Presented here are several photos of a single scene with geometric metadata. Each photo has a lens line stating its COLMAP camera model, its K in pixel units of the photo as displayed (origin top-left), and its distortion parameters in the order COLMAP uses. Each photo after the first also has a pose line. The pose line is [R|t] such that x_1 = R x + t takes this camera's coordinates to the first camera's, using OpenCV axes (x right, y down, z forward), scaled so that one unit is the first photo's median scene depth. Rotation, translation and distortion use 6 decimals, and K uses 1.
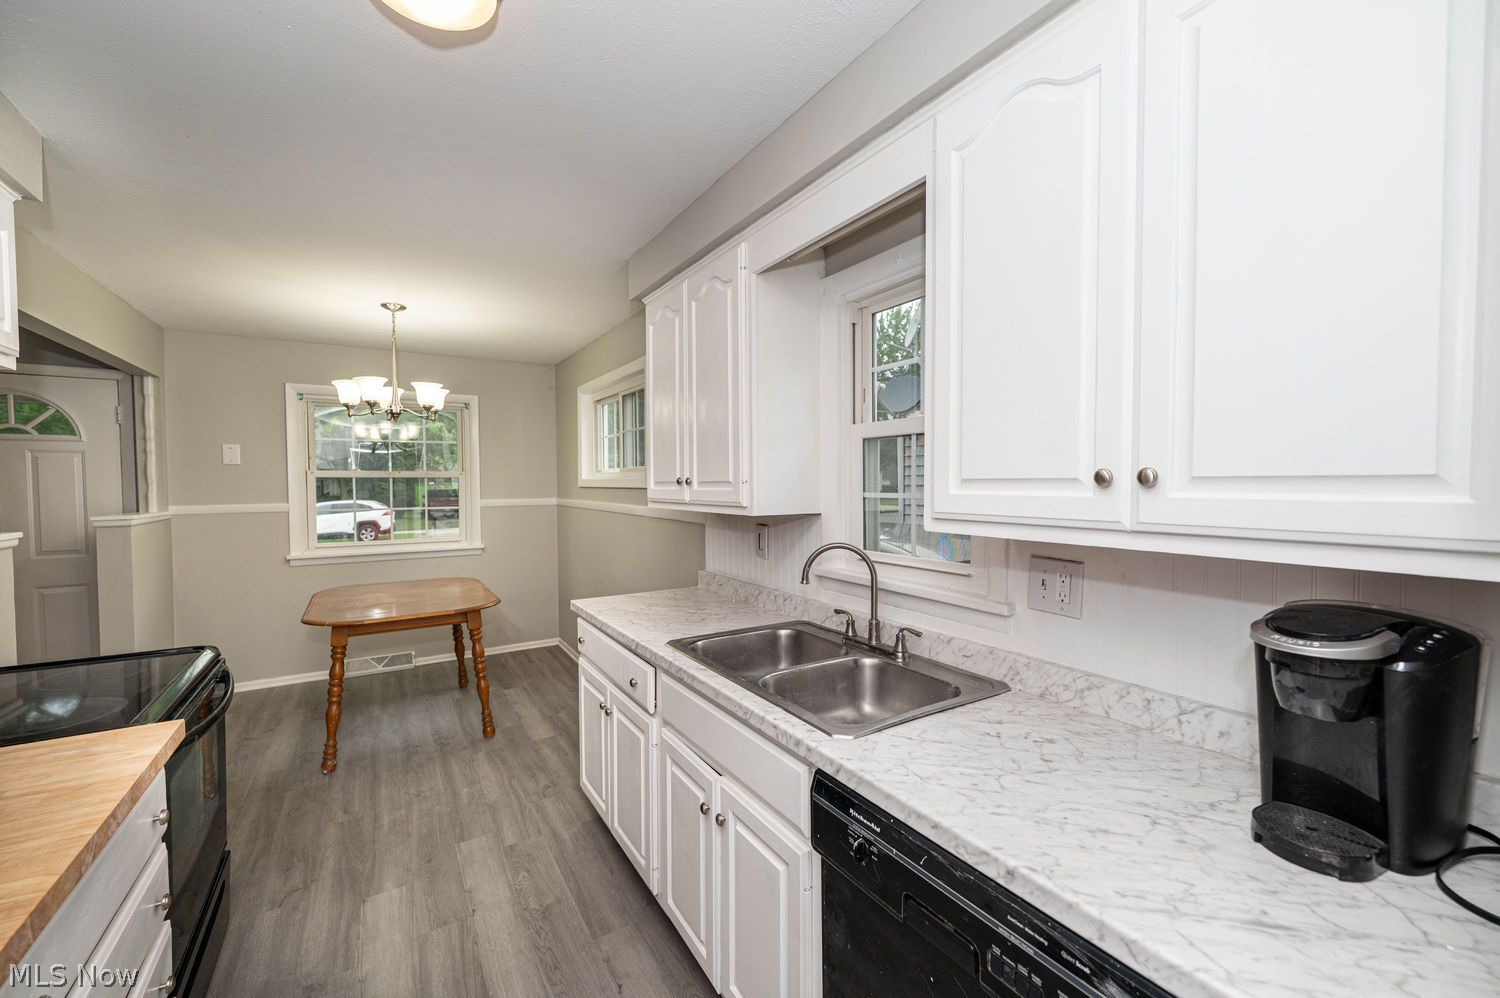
lens RADIAL K [[595.2, 0, 741.3], [0, 595.2, 496.7], [0, 0, 1]] dist [-0.001197, 0.000475]
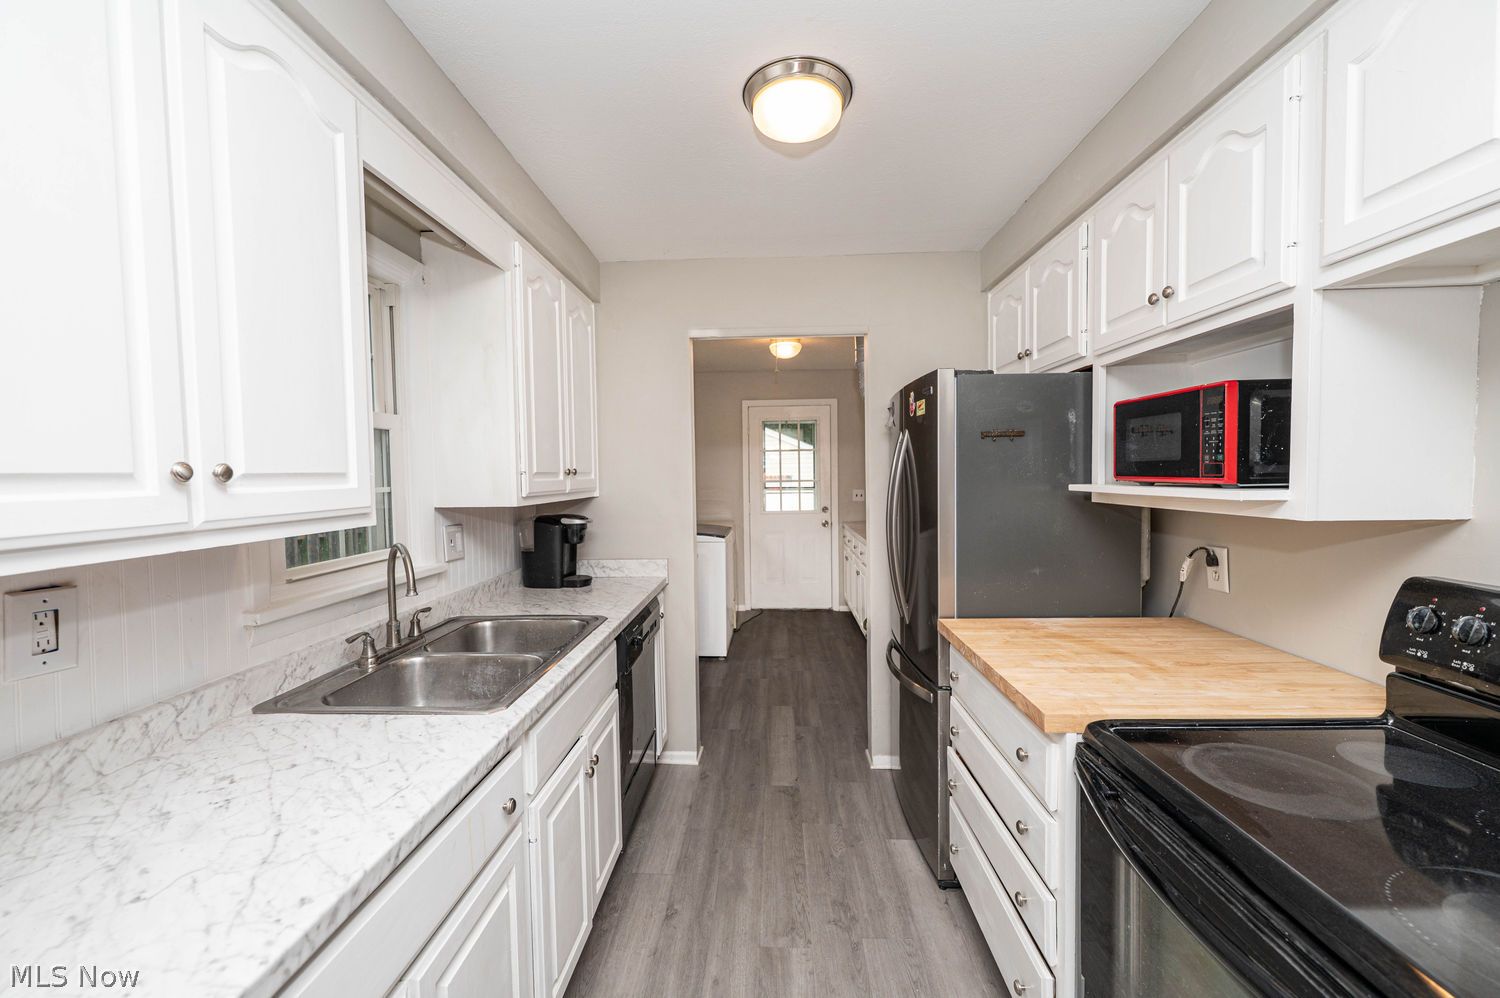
lens RADIAL K [[595.2, 0, 745.7], [0, 595.2, 493.8], [0, 0, 1]] dist [-0.001197, 0.000475]
pose [[-0.825774, -0.002529, 0.563995, -0.746906], [0.033894, 0.997960, 0.054101, -0.026818], [-0.562982, 0.063791, -0.824004, 1.400141]]
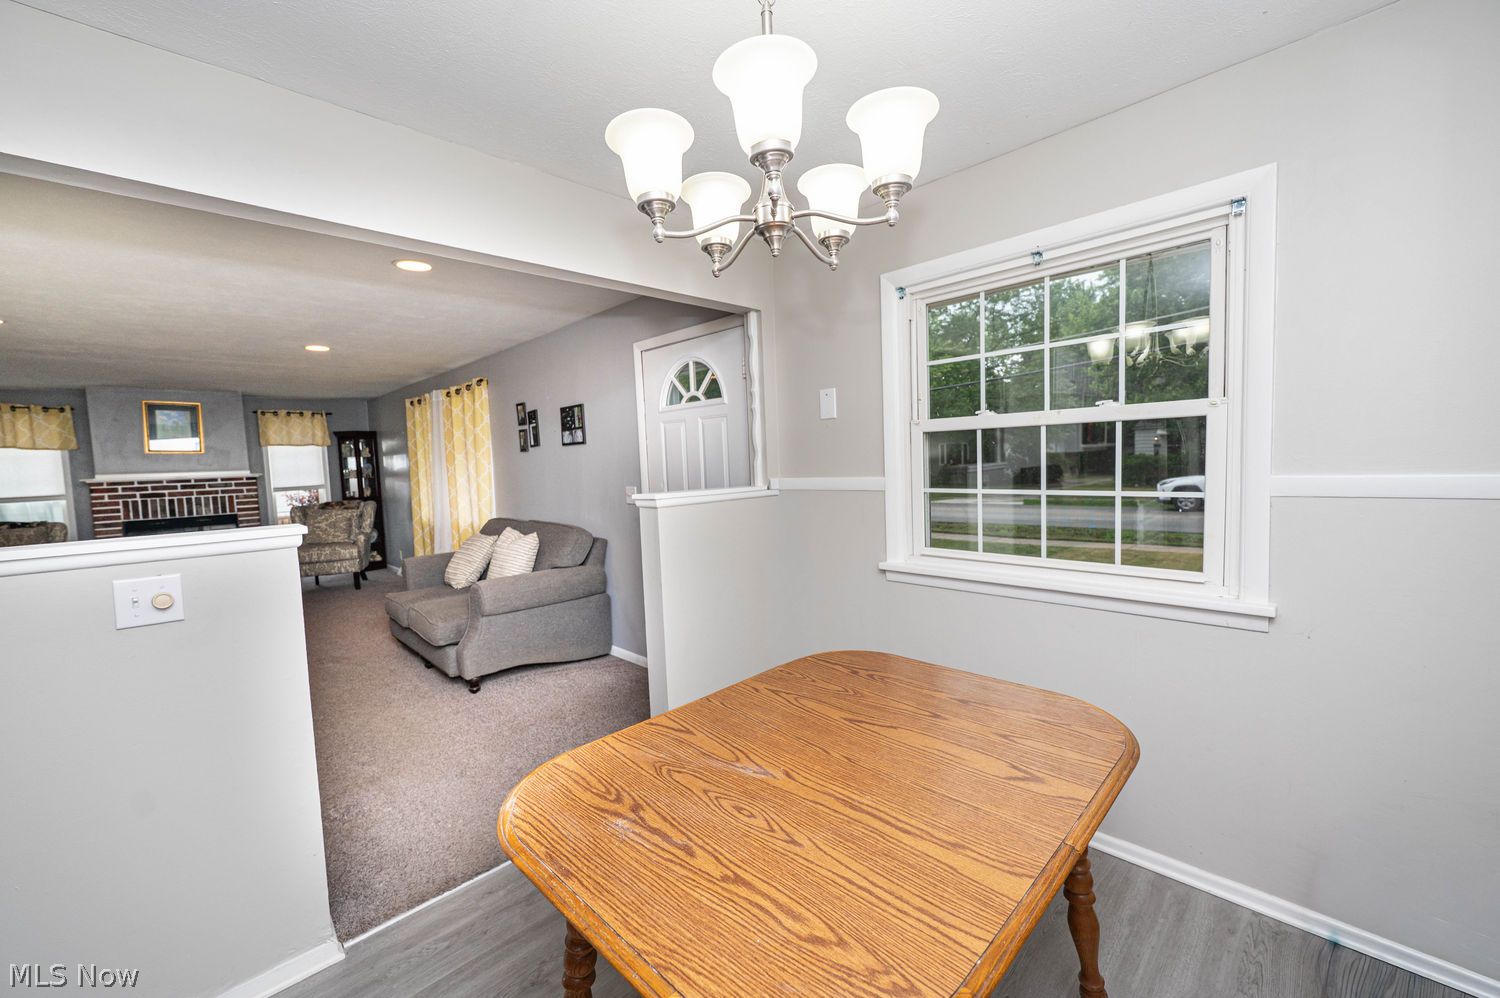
lens RADIAL K [[595.2, 0, 751.8], [0, 595.2, 498.4], [0, 0, 1]] dist [-0.001197, 0.000475]
pose [[0.230725, 0.062382, -0.971017, -0.461950], [0.012786, 0.997662, 0.067132, -0.022133], [0.972935, -0.027904, 0.229388, 1.659360]]
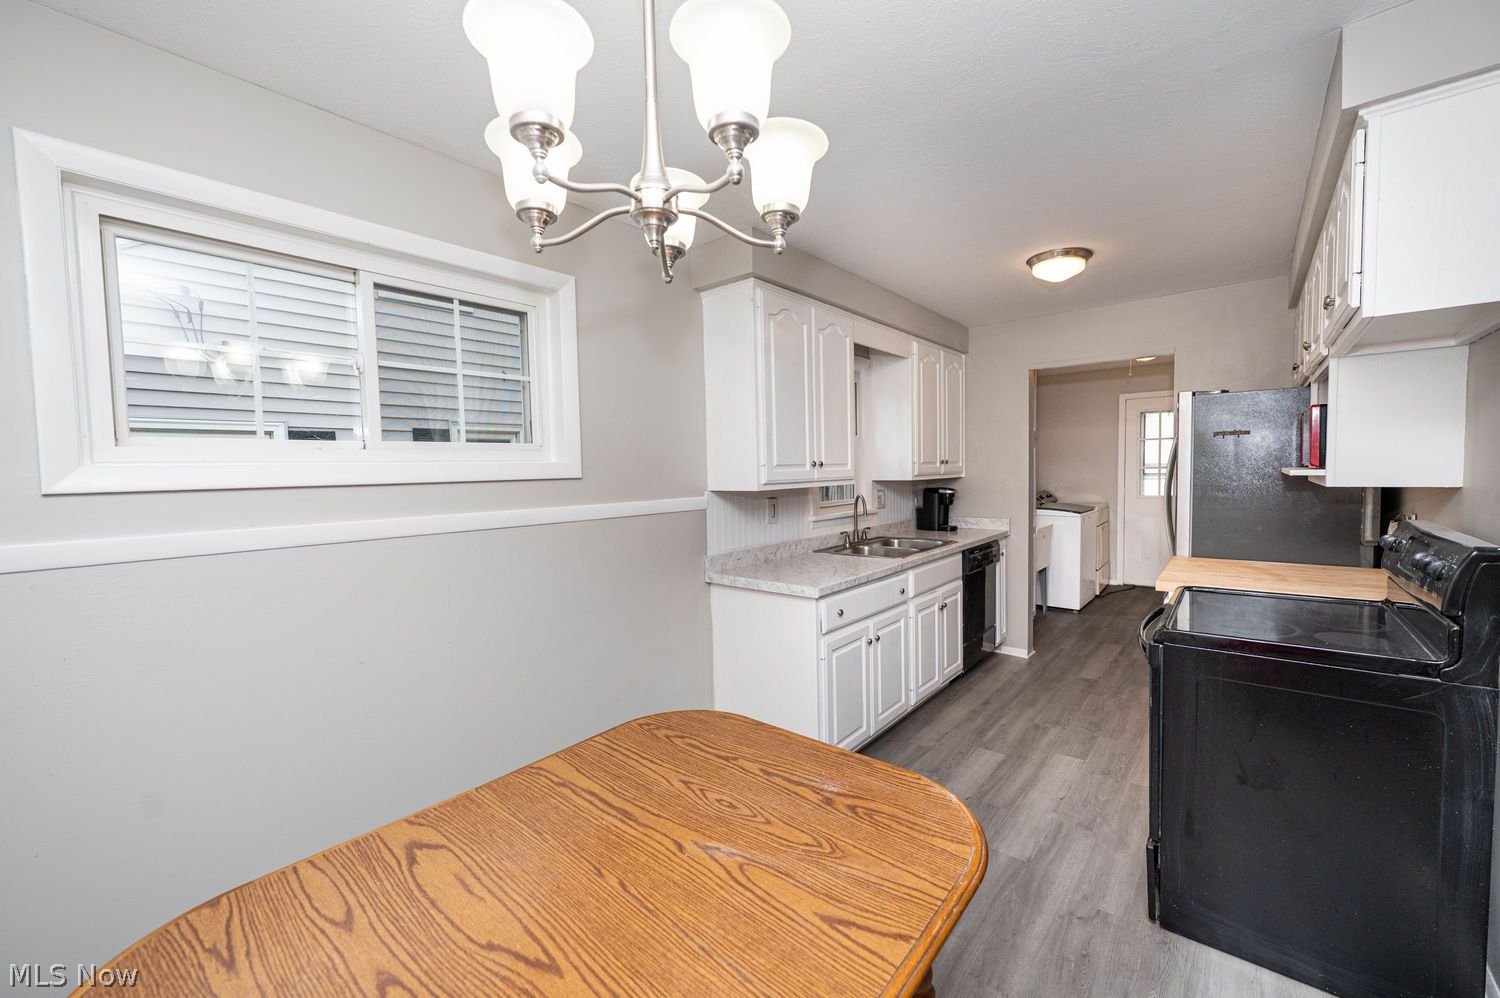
lens RADIAL K [[595.2, 0, 757.0], [0, 595.2, 498.1], [0, 0, 1]] dist [-0.001197, 0.000475]
pose [[-0.320515, -0.035971, 0.946560, -1.598164], [0.048002, 0.997378, 0.054156, -0.035130], [-0.946026, 0.062794, -0.317948, 1.924964]]
